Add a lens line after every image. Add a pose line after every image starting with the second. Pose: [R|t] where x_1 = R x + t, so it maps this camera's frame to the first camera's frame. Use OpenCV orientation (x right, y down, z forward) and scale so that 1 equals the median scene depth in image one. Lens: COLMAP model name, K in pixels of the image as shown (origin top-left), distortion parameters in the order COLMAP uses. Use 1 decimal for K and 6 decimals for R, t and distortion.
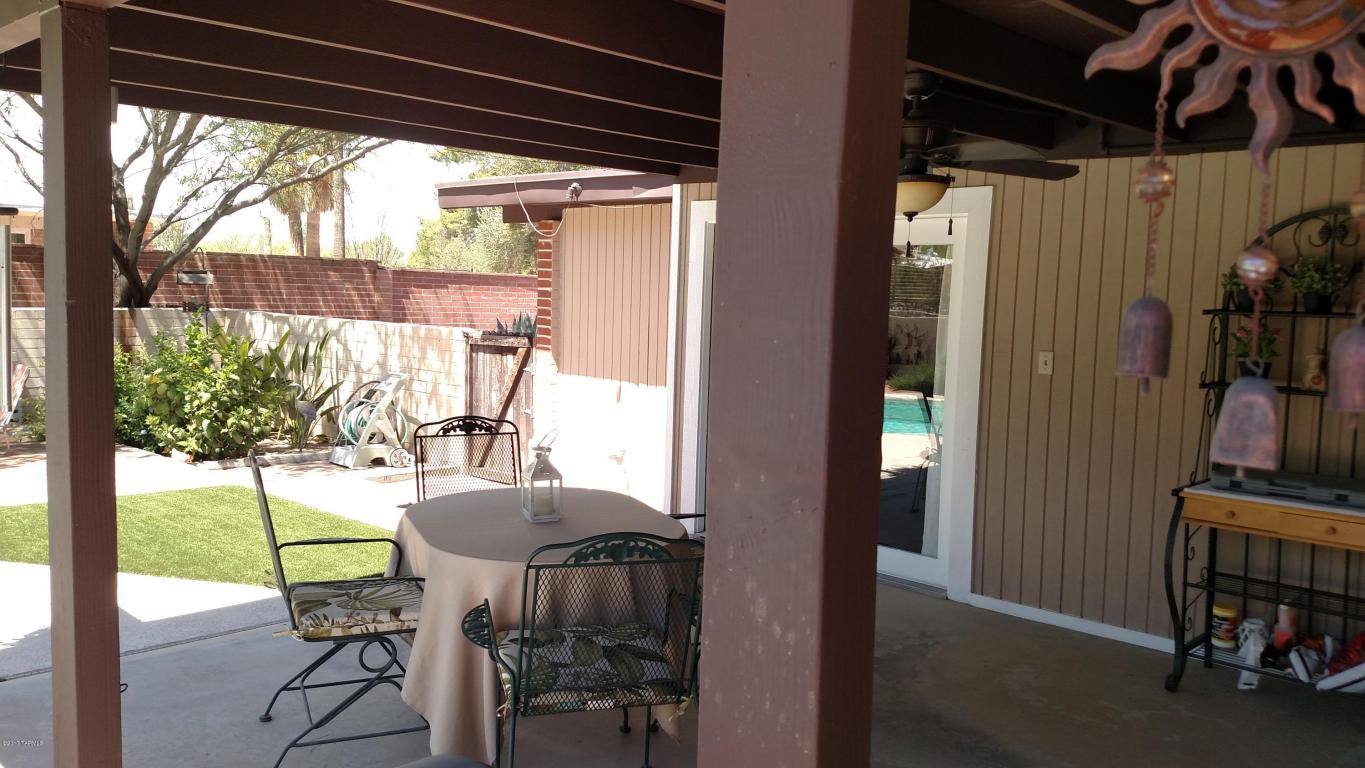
lens RADIAL K [[991.1, 0, 682.5], [0, 991.1, 384.0], [0, 0, 1]] dist [0.001277, -0.000970]
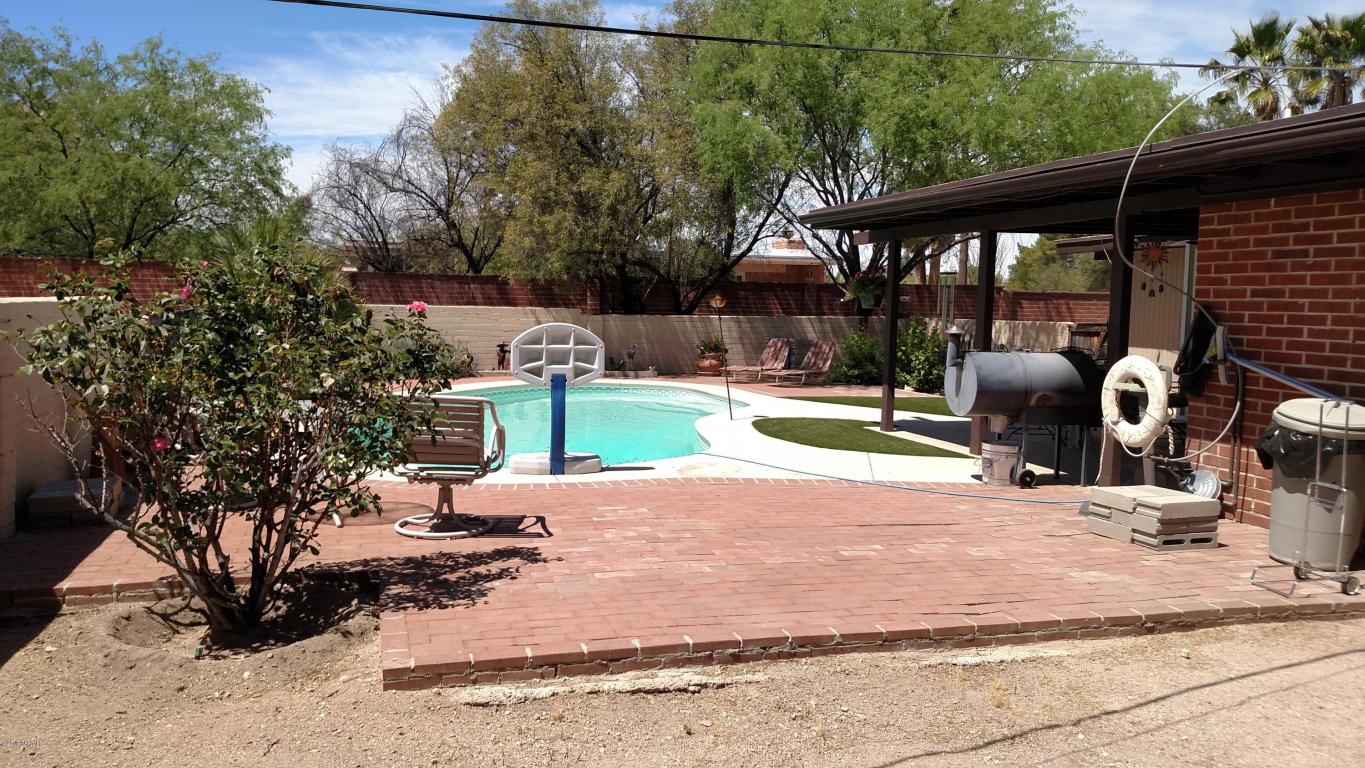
lens RADIAL K [[991.1, 0, 682.5], [0, 991.1, 384.0], [0, 0, 1]] dist [0.001277, -0.000970]
pose [[0.837615, 0.030715, -0.545397, 0.165321], [-0.045289, 0.998885, -0.013301, 0.105952], [0.544380, 0.035842, 0.838073, -0.819904]]
